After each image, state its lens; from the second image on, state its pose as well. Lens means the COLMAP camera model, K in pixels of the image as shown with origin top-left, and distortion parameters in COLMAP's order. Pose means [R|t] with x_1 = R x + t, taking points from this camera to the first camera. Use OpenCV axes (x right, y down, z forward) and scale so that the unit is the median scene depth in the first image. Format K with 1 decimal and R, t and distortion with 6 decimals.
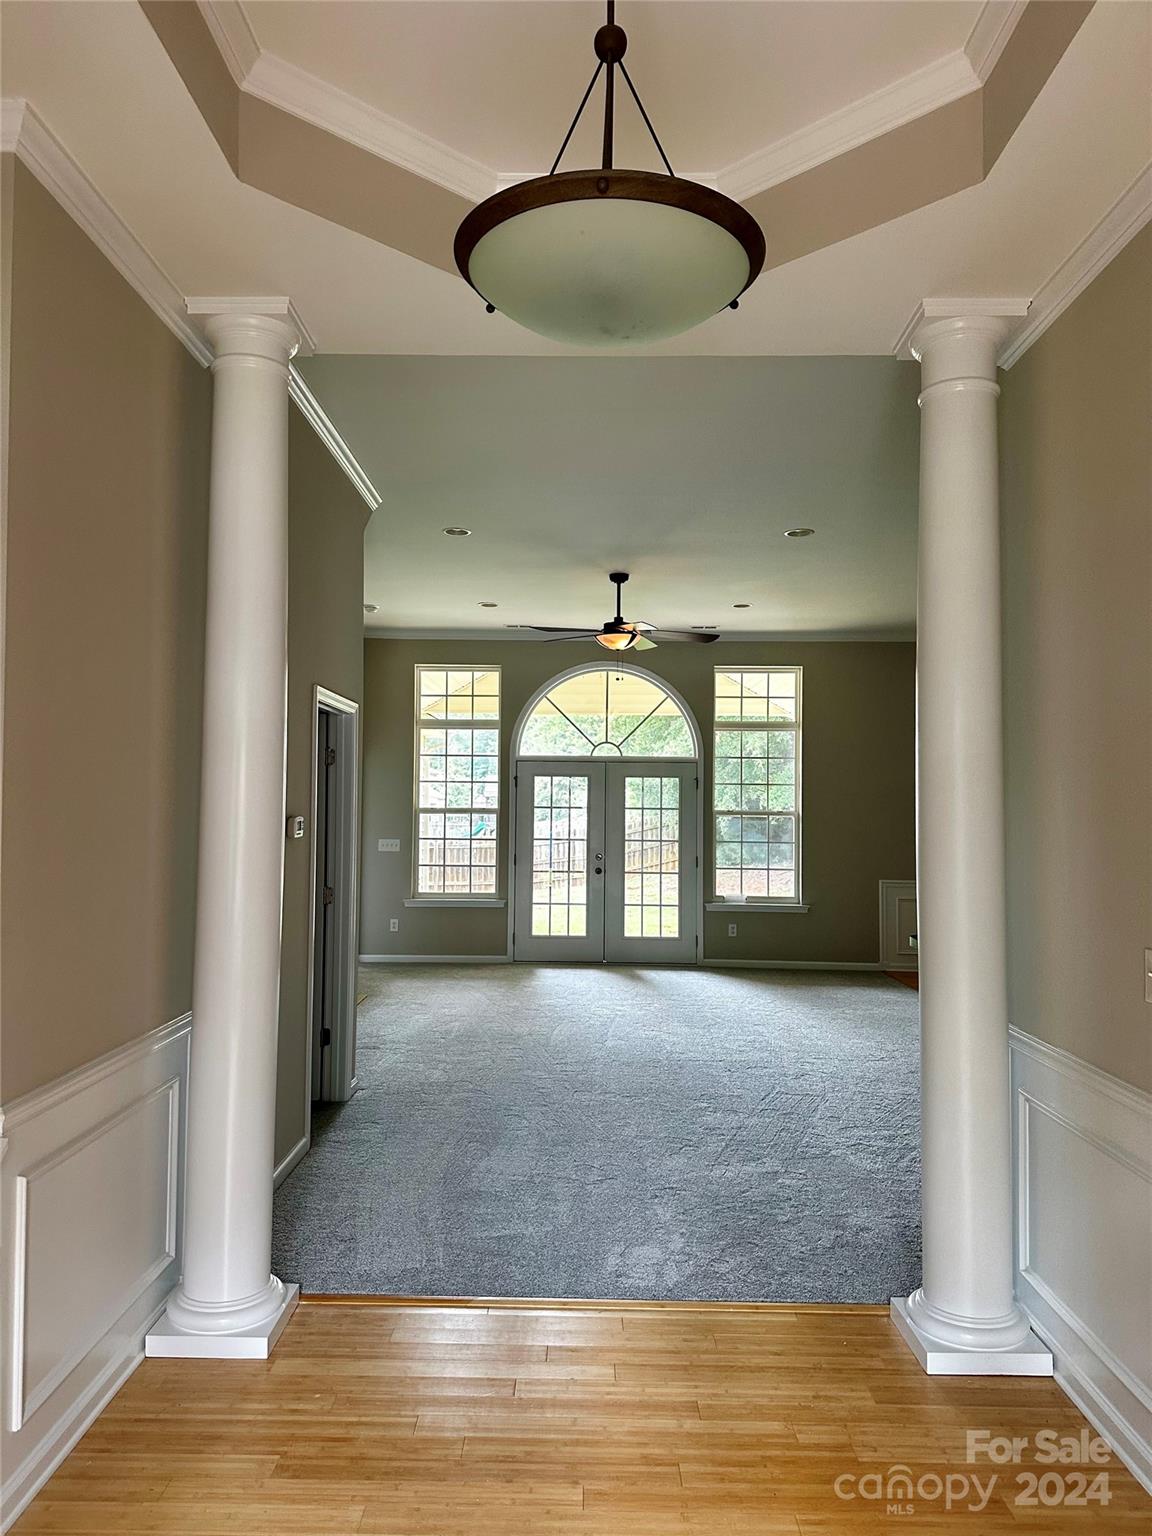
lens RADIAL K [[1074.9, 0, 575.0], [0, 1074.9, 768.1], [0, 0, 1]] dist [0.061679, -0.079009]
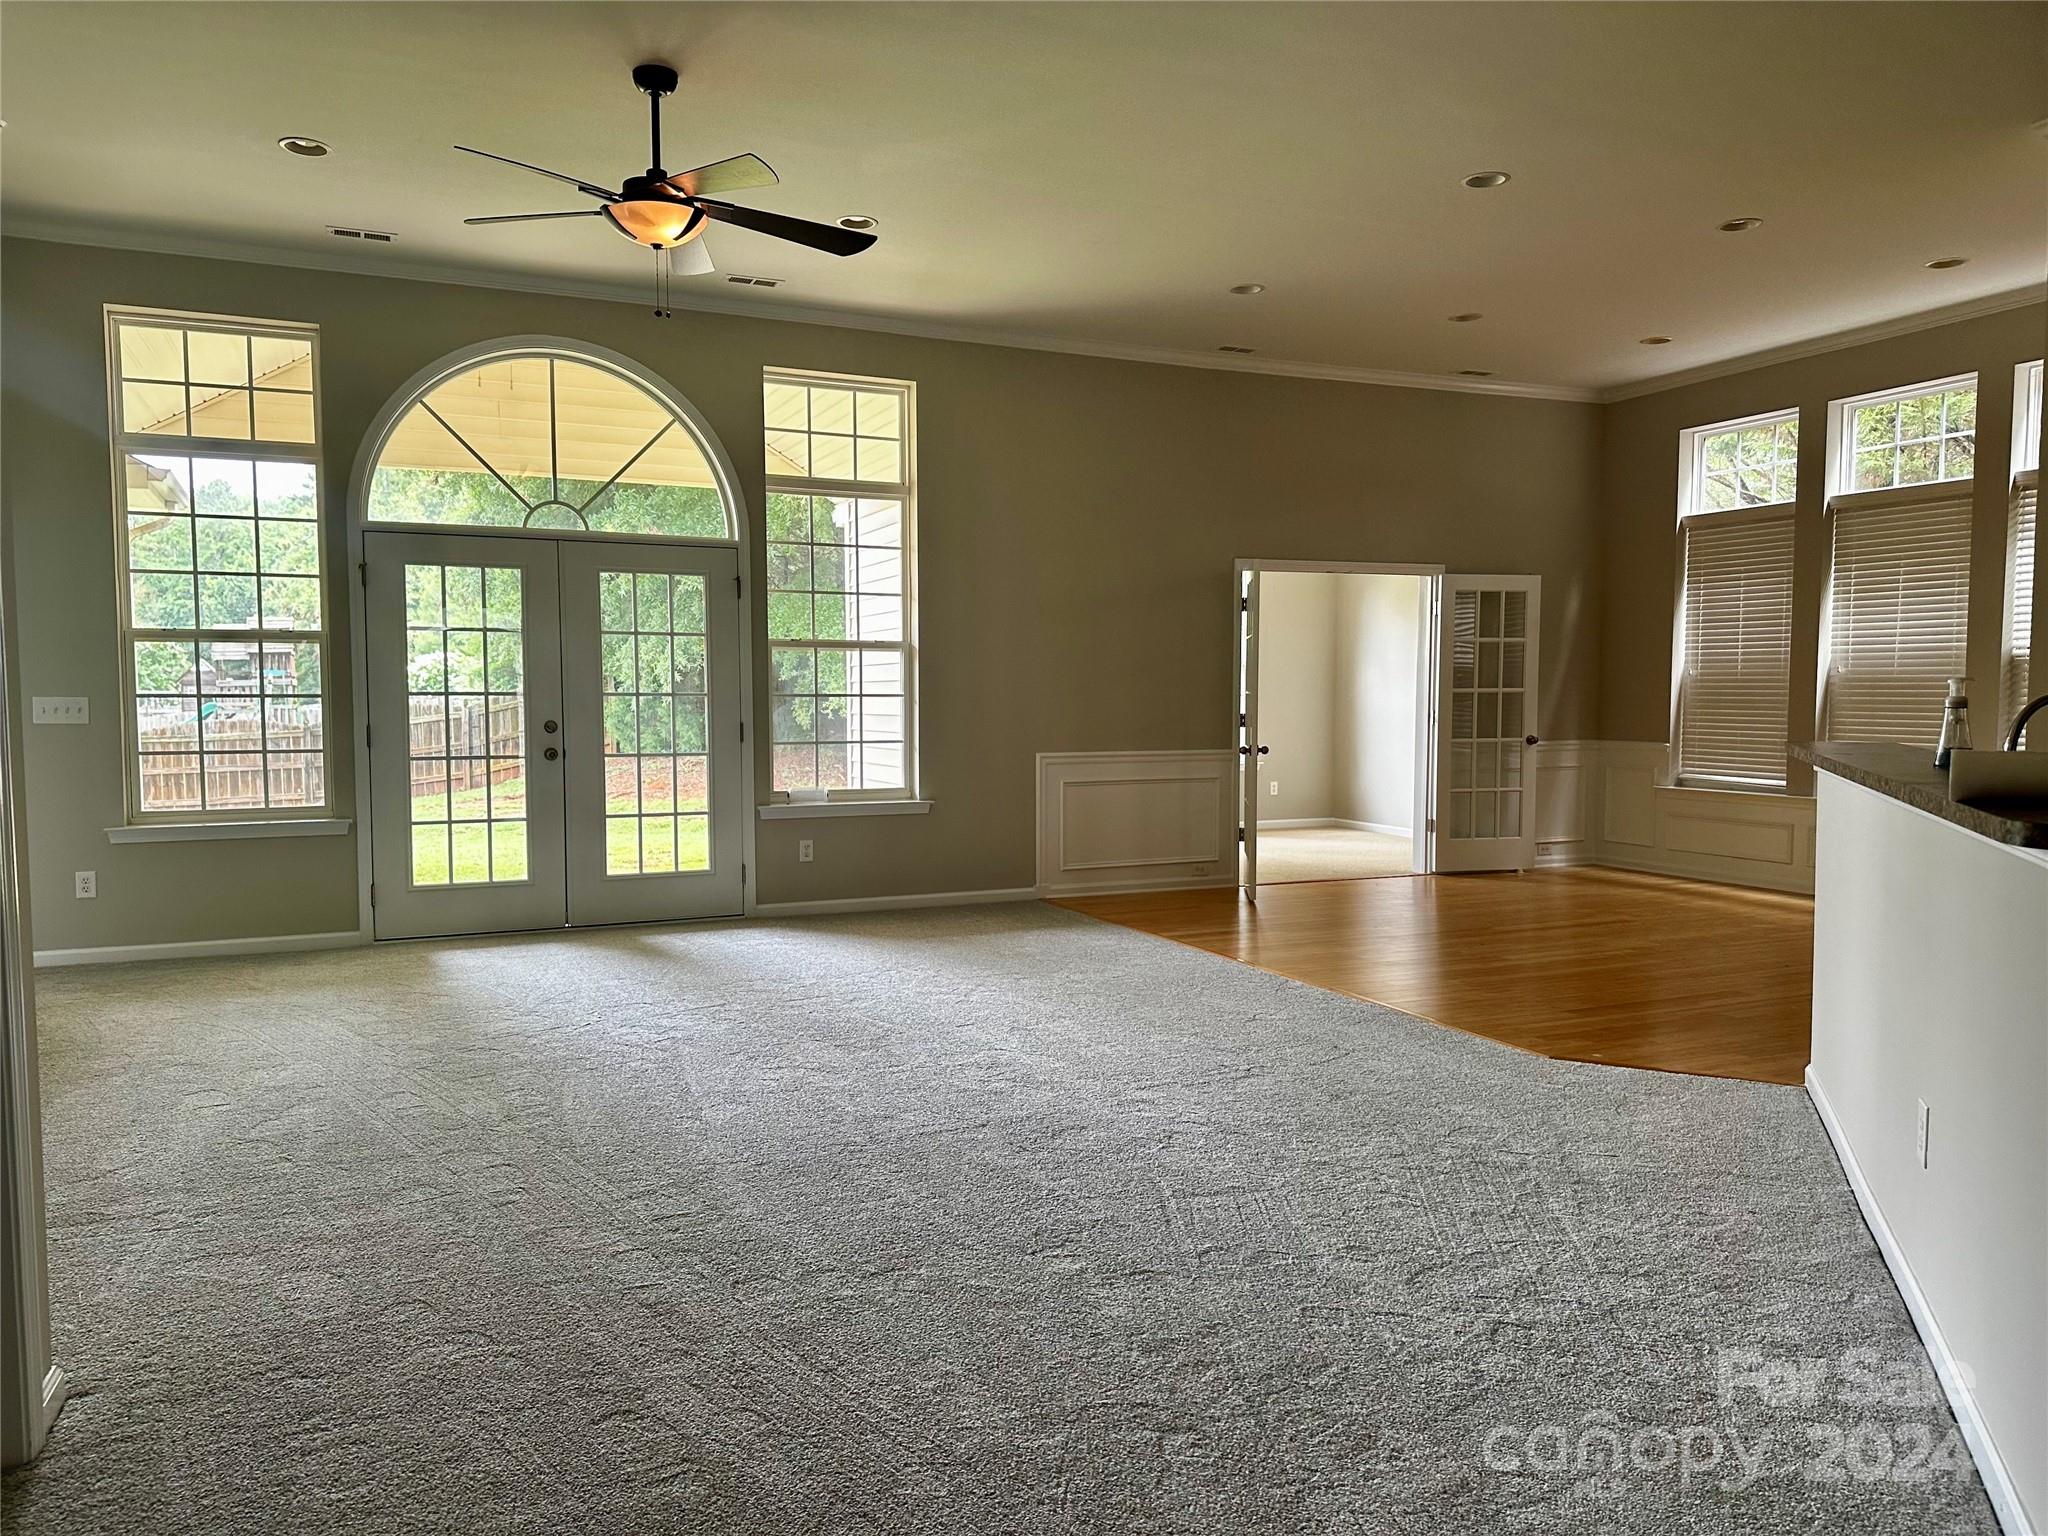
lens RADIAL K [[1433.2, 0, 1037.3], [0, 1433.2, 786.0], [0, 0, 1]] dist [0.061679, -0.079009]
pose [[0.903873, -0.040776, 0.425854, -0.062406], [-0.004834, 0.994410, 0.105476, 0.036983], [-0.427775, -0.097395, 0.898623, 0.276639]]
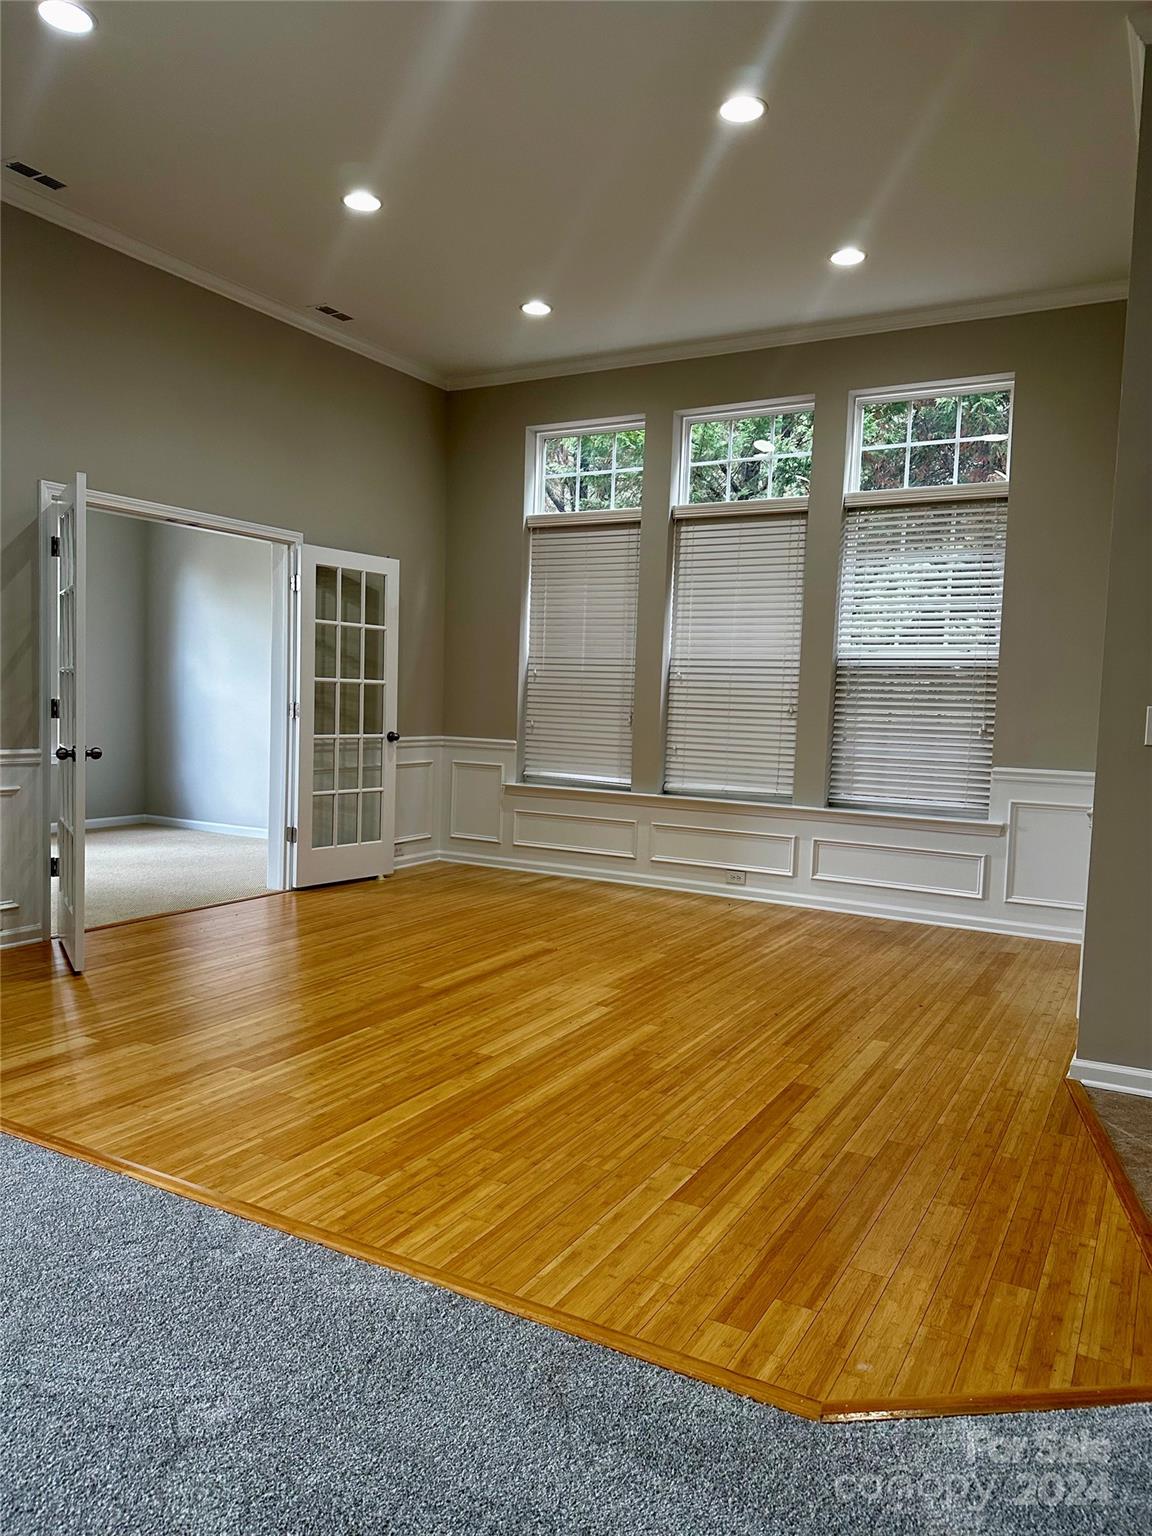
lens RADIAL K [[1074.9, 0, 570.3], [0, 1074.9, 764.9], [0, 0, 1]] dist [0.061679, -0.079009]
pose [[0.487836, -0.054829, 0.871212, 0.122523], [-0.061235, 0.993418, 0.096808, 0.052992], [-0.870785, -0.100575, 0.481267, 0.590806]]
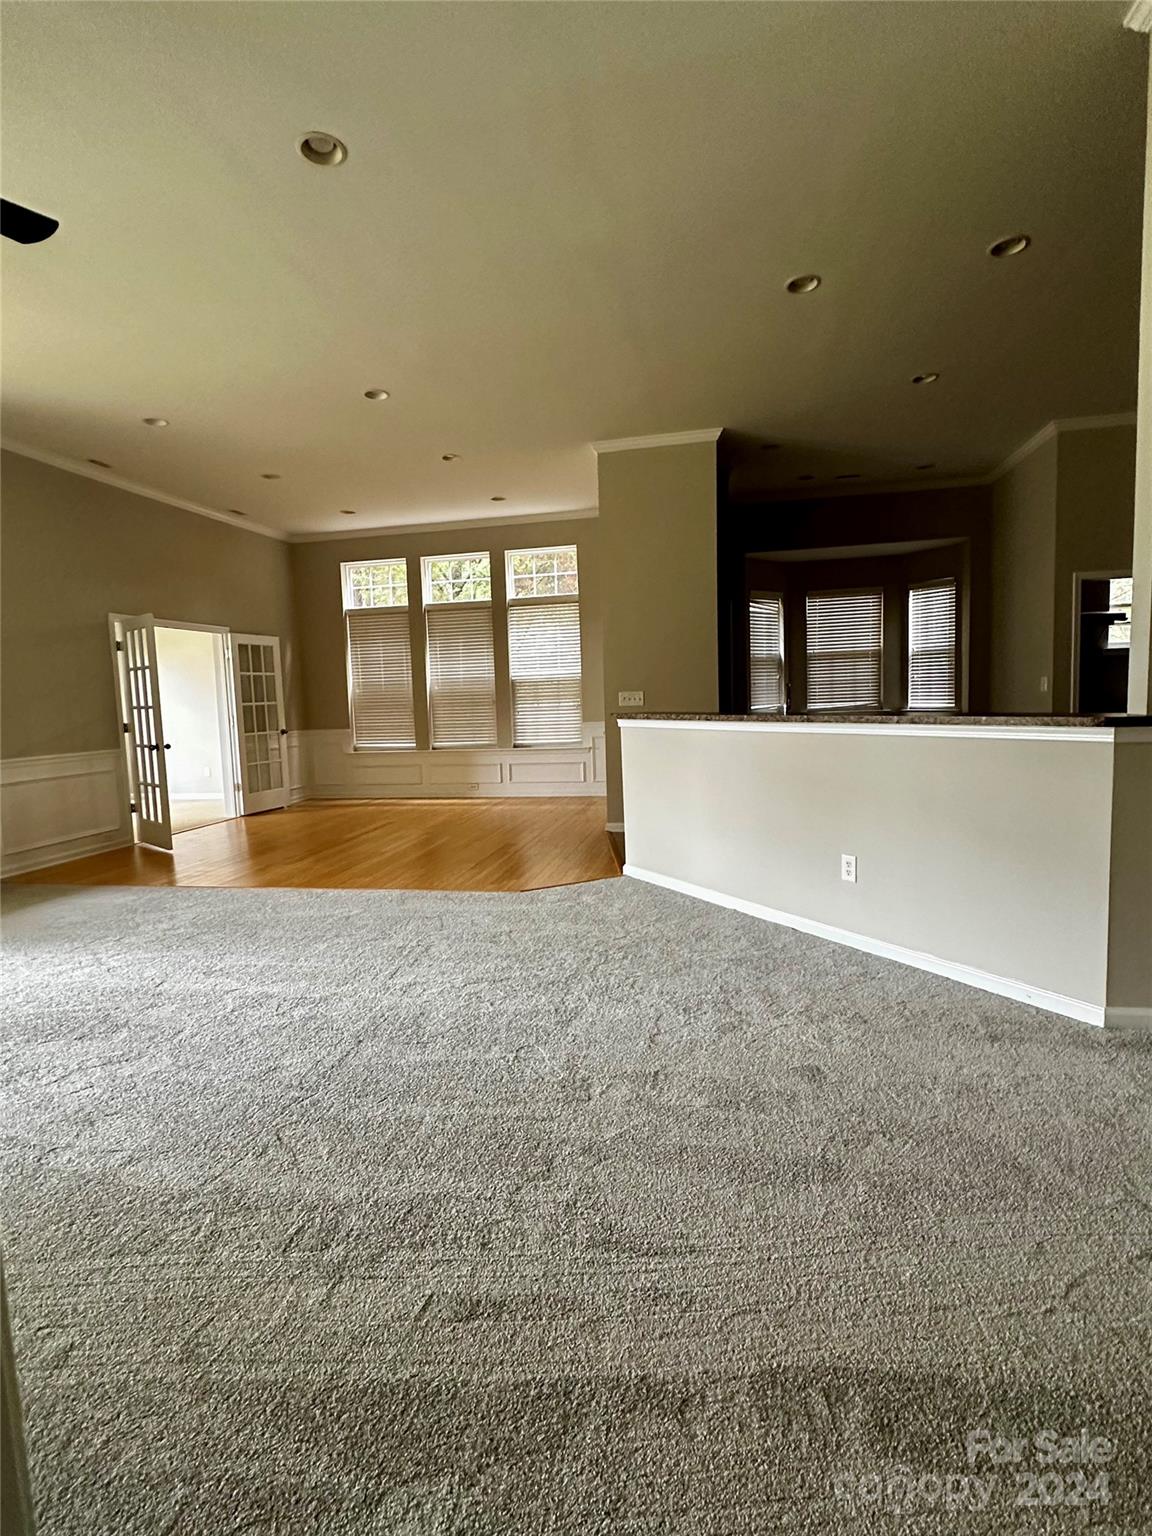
lens RADIAL K [[744.9, 0, 582.0], [0, 744.9, 764.4], [0, 0, 1]] dist [0.001386, -0.000060]
pose [[0.185352, -0.109731, 0.976526, -0.137437], [0.000068, 0.993747, 0.111653, 0.048112], [-0.982672, -0.020629, 0.184201, 0.508892]]
